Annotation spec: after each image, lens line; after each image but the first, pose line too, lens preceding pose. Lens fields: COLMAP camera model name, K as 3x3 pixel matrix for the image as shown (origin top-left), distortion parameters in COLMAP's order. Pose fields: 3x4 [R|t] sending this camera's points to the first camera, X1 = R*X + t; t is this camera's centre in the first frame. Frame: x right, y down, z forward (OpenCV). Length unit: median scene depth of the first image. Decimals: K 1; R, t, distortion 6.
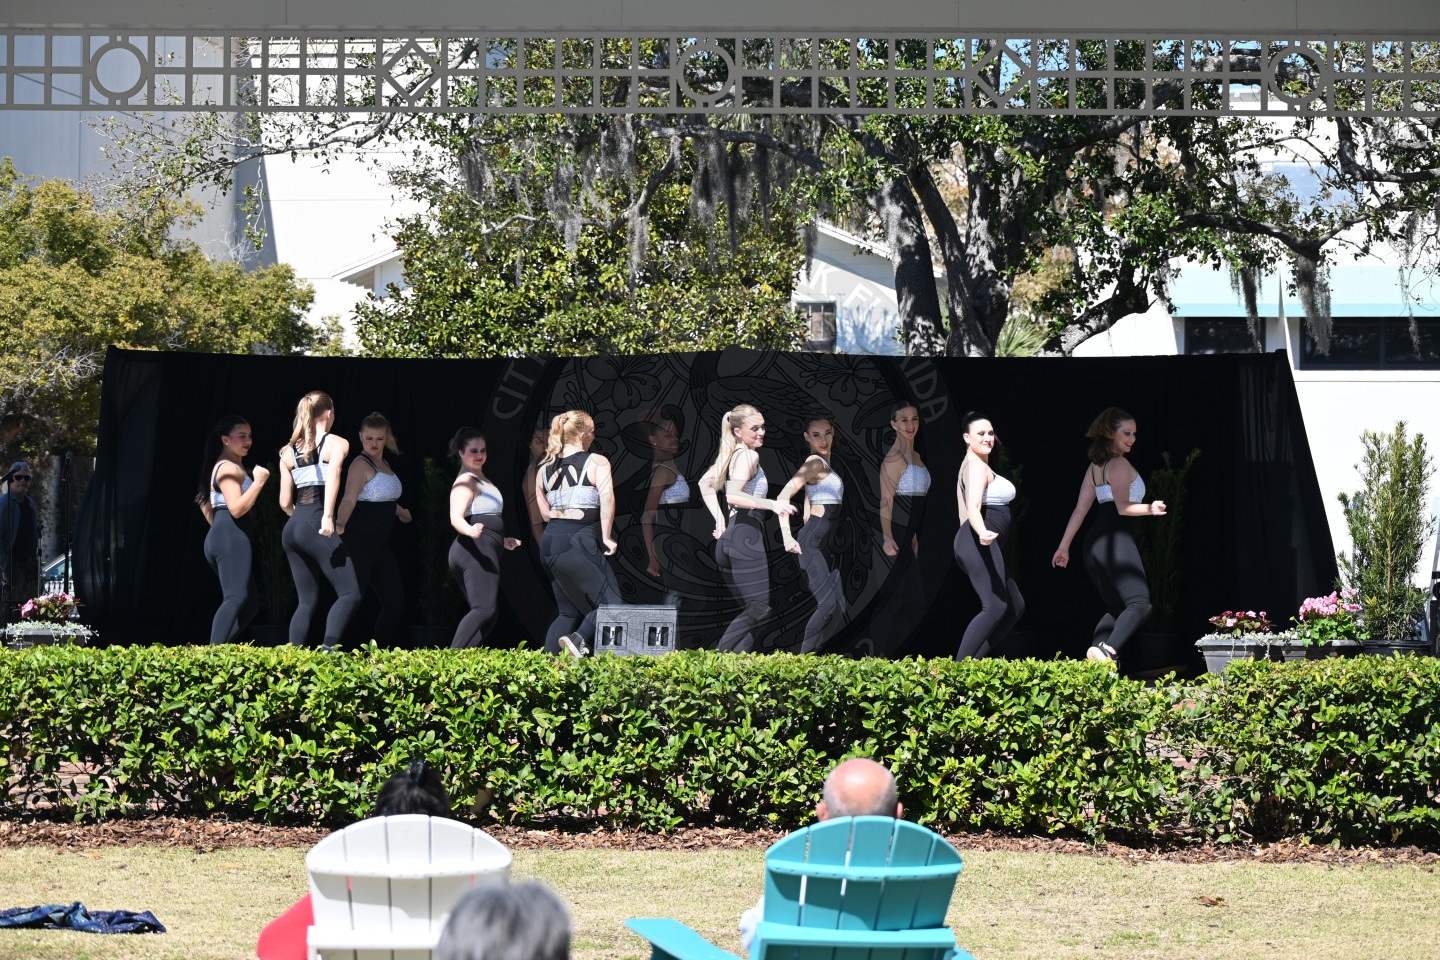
lens RADIAL K [[4433.4, 0, 720.5], [0, 4433.4, 478.0], [0, 0, 1]] dist [-0.044149, 0.000000]
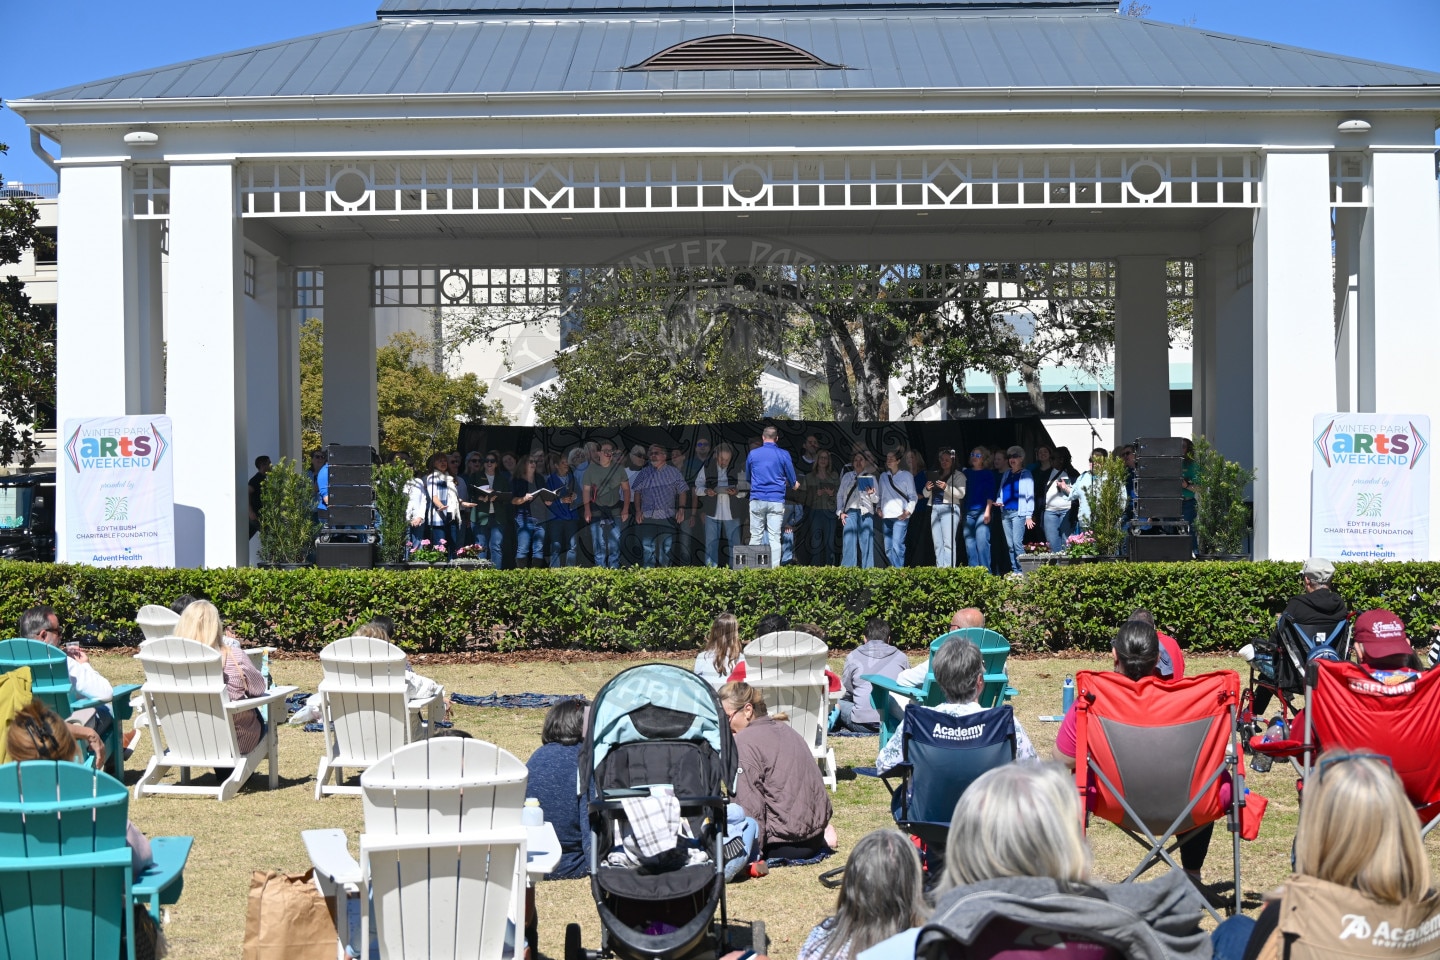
lens RADIAL K [[2377.3, 0, 719.2], [0, 2377.3, 484.4], [0, 0, 1]] dist [-0.020717, 0.000000]
pose [[0.999577, -0.018059, 0.022777, -0.065748], [0.018000, 0.999834, 0.002804, -0.003850], [-0.022823, -0.002392, 0.999737, -0.142421]]
